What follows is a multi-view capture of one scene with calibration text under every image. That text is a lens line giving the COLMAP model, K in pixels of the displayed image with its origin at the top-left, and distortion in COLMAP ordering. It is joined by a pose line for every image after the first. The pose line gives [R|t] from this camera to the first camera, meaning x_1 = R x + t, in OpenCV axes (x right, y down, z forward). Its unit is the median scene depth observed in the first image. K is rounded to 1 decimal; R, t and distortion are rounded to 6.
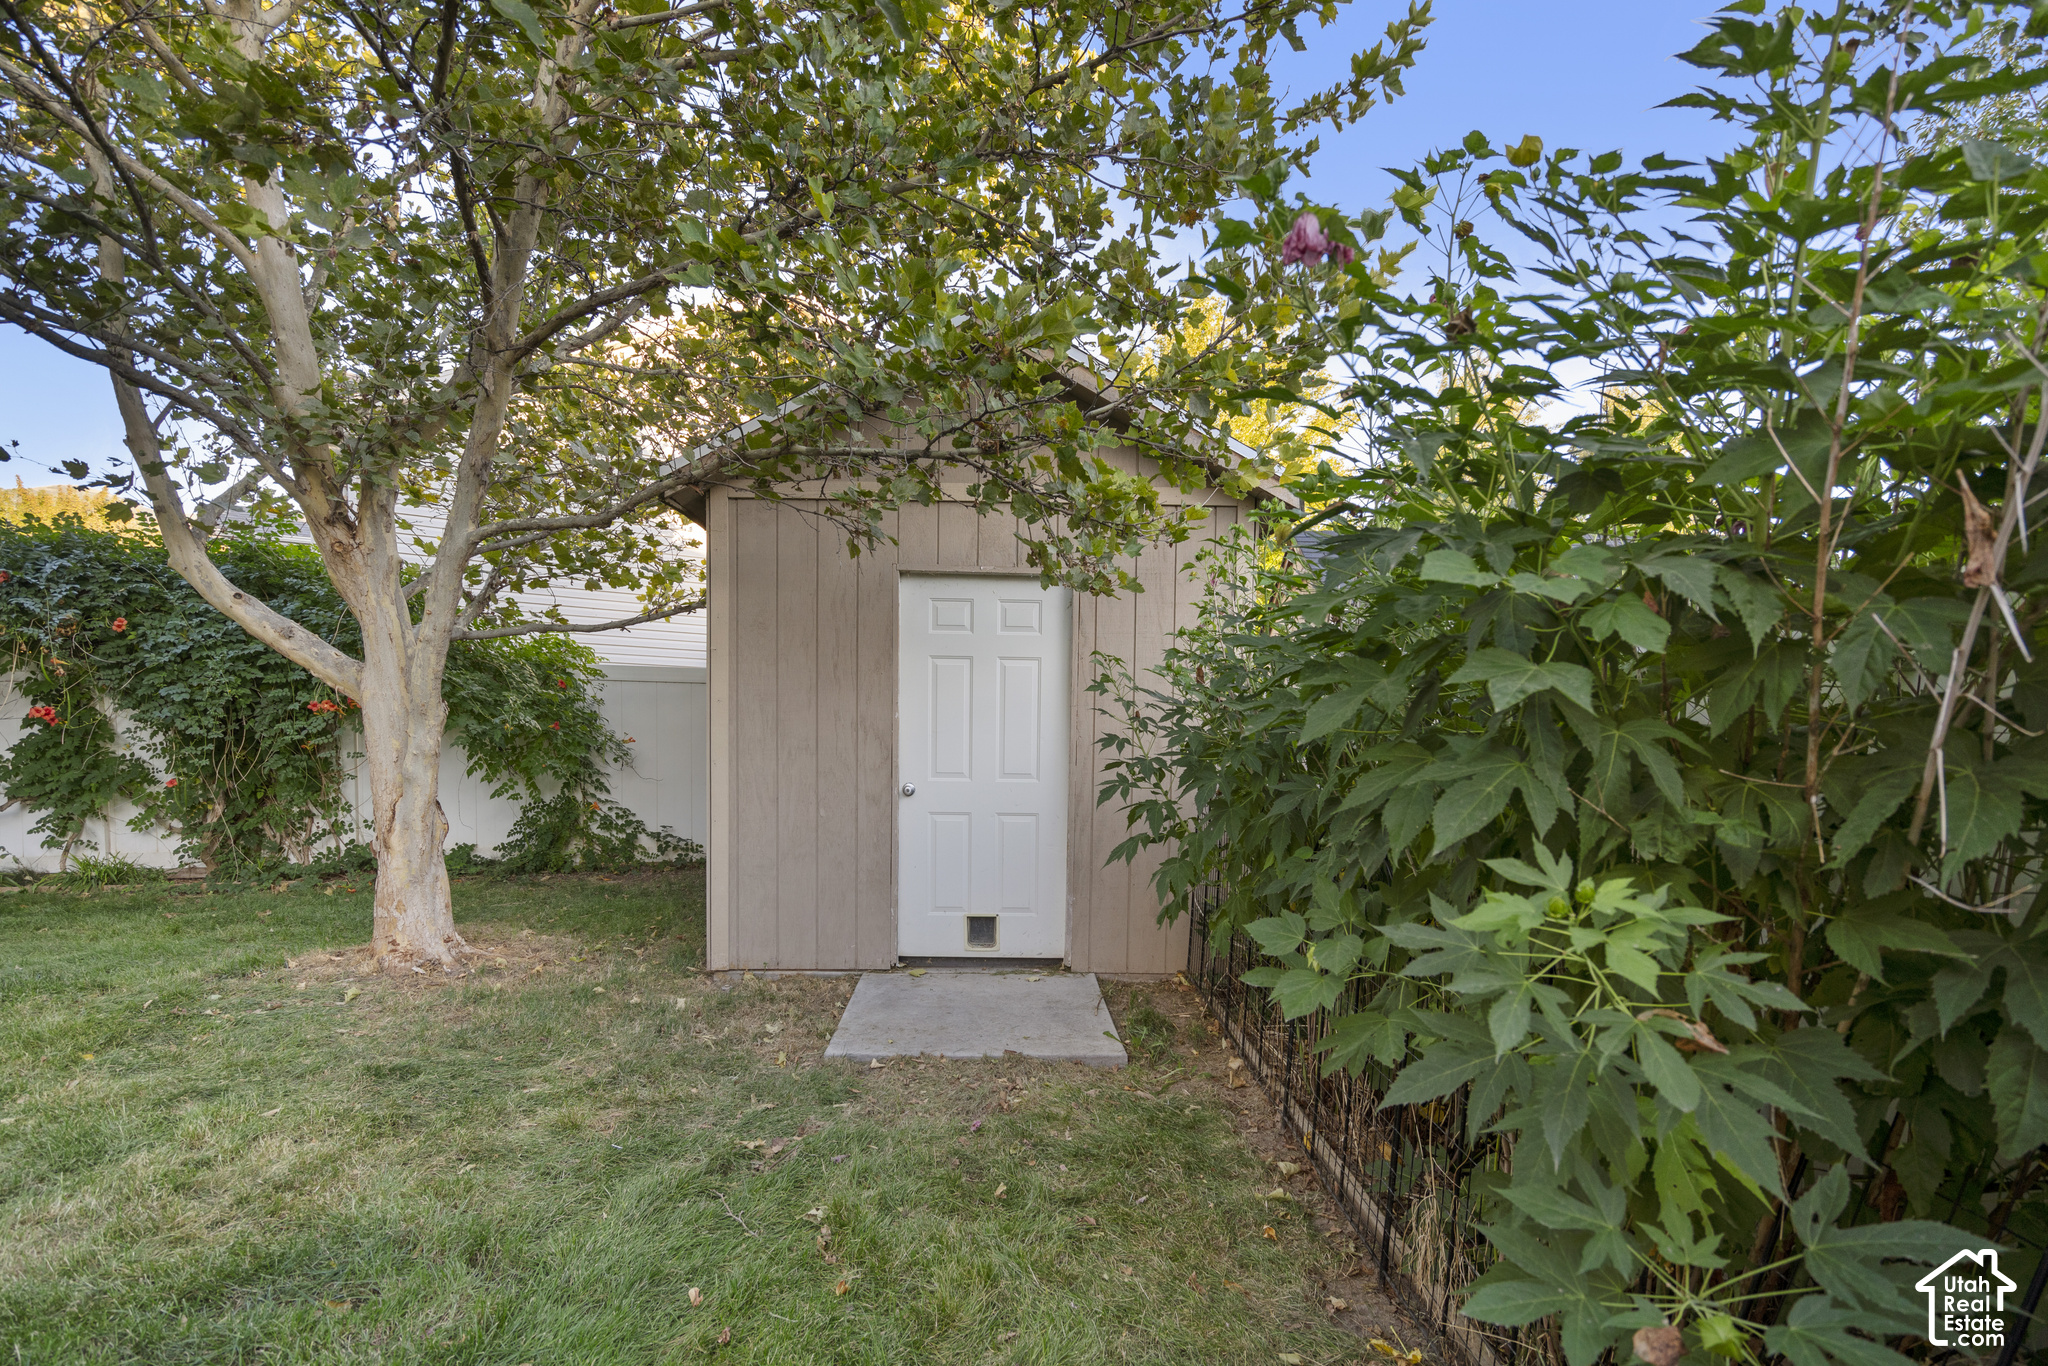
lens RADIAL K [[933.1, 0, 1024.0], [0, 933.1, 683.0], [0, 0, 1]] dist [-0.002804, 0.000257]
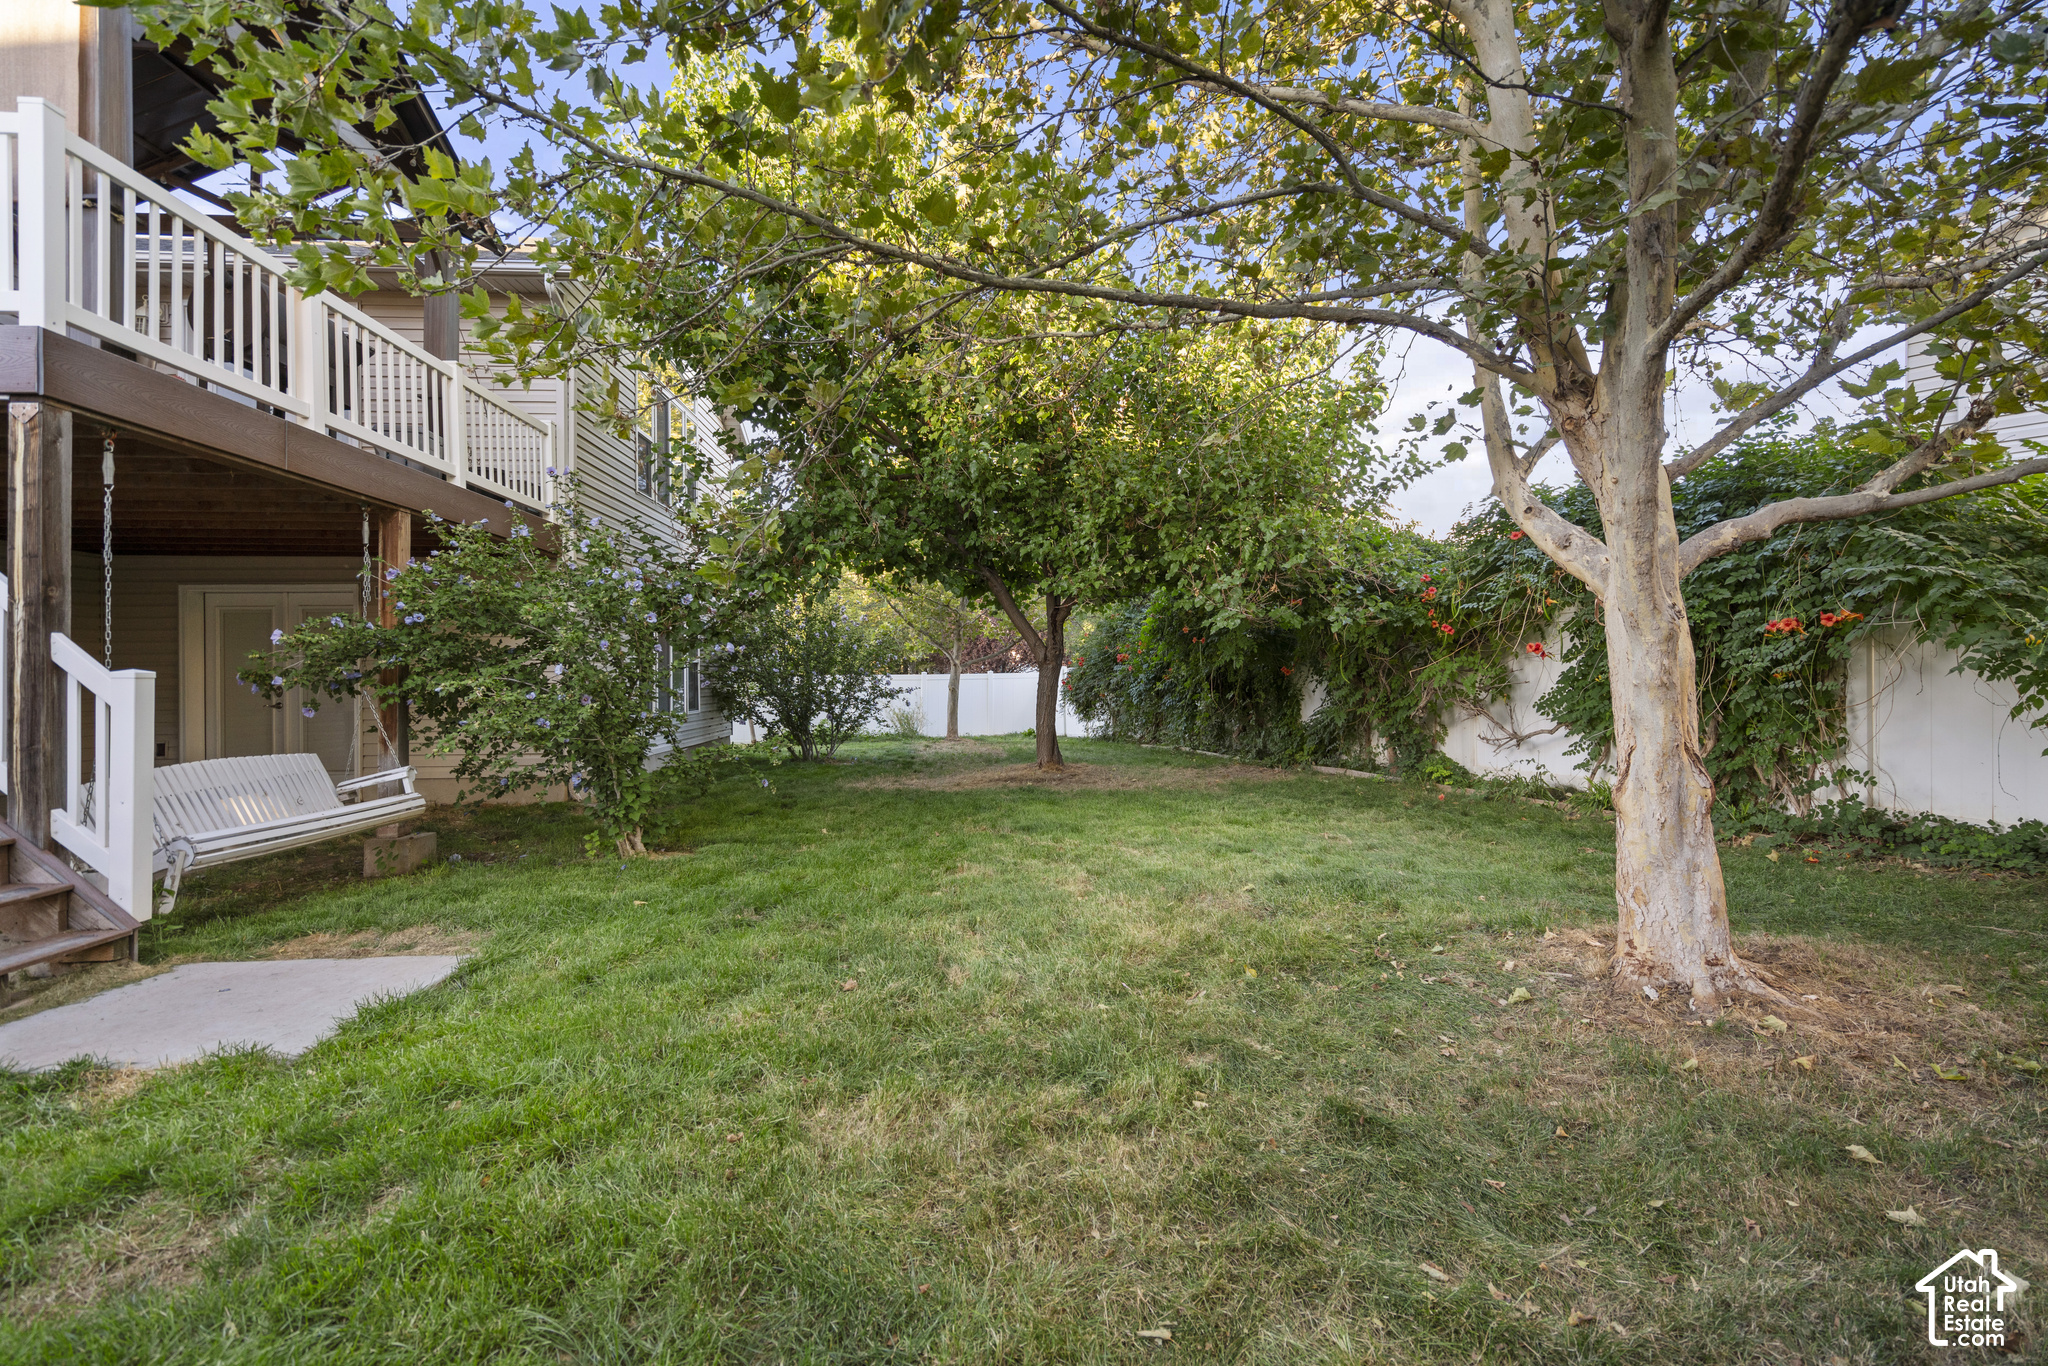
lens RADIAL K [[933.1, 0, 1024.0], [0, 933.1, 683.0], [0, 0, 1]] dist [-0.002804, 0.000257]
pose [[0.063437, -0.002715, -0.997982, 0.023709], [0.079004, 0.996872, 0.002310, 0.031599], [0.994854, -0.078992, 0.063453, 0.451272]]
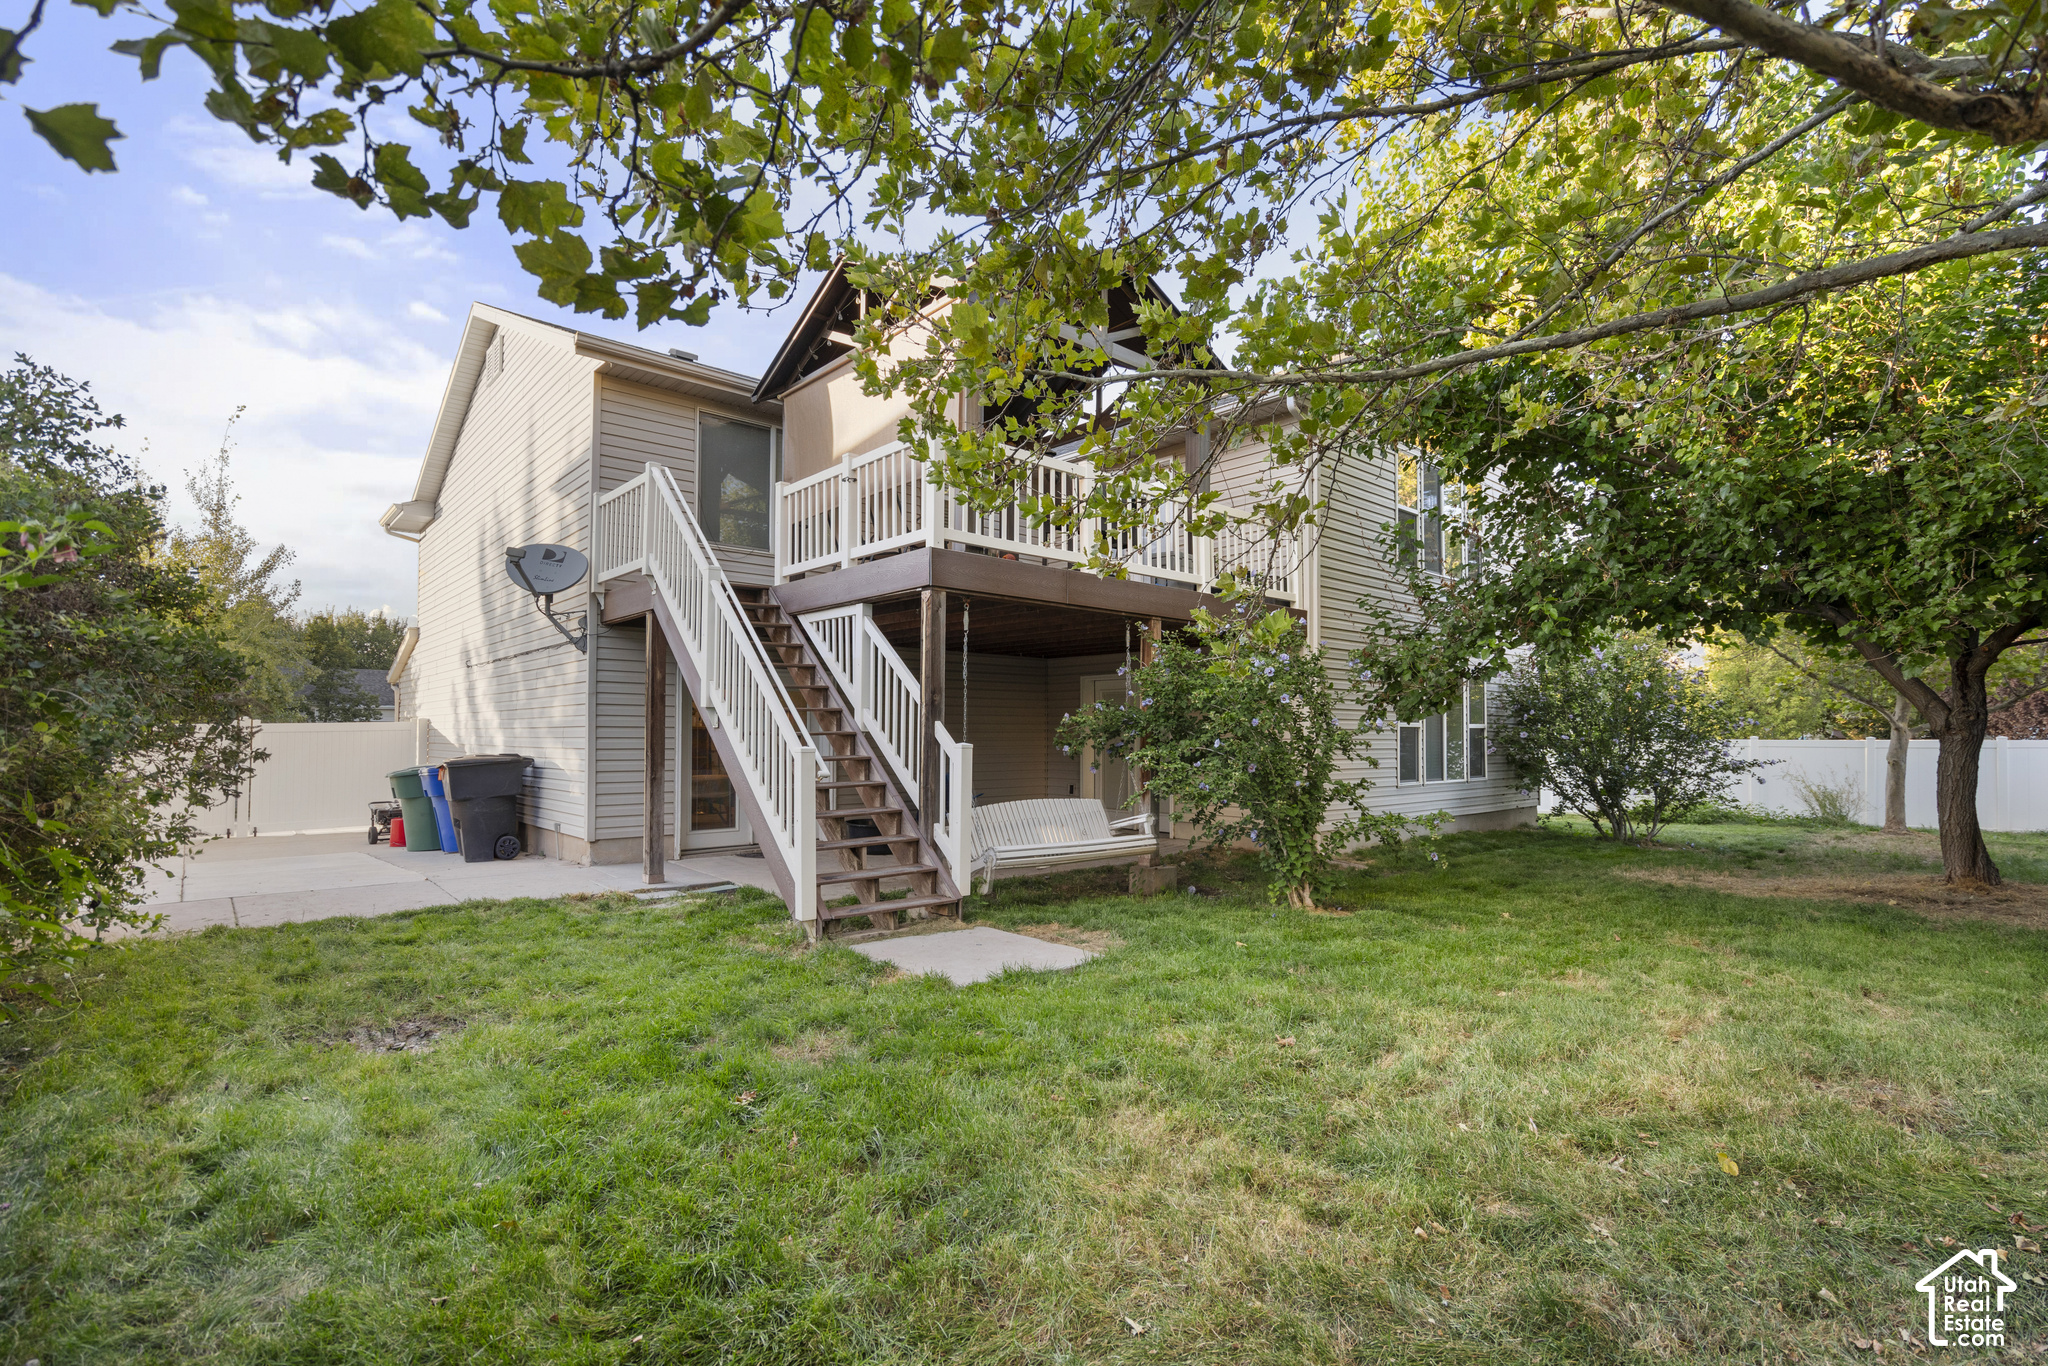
lens RADIAL K [[963.8, 0, 1021.2], [0, 963.8, 729.1], [0, 0, 1]] dist [-0.002130, -0.000007]
pose [[-0.762351, -0.013651, -0.647020, 0.008667], [0.037369, 0.997181, -0.065069, 0.033256], [0.646084, -0.073784, -0.759691, 0.789656]]
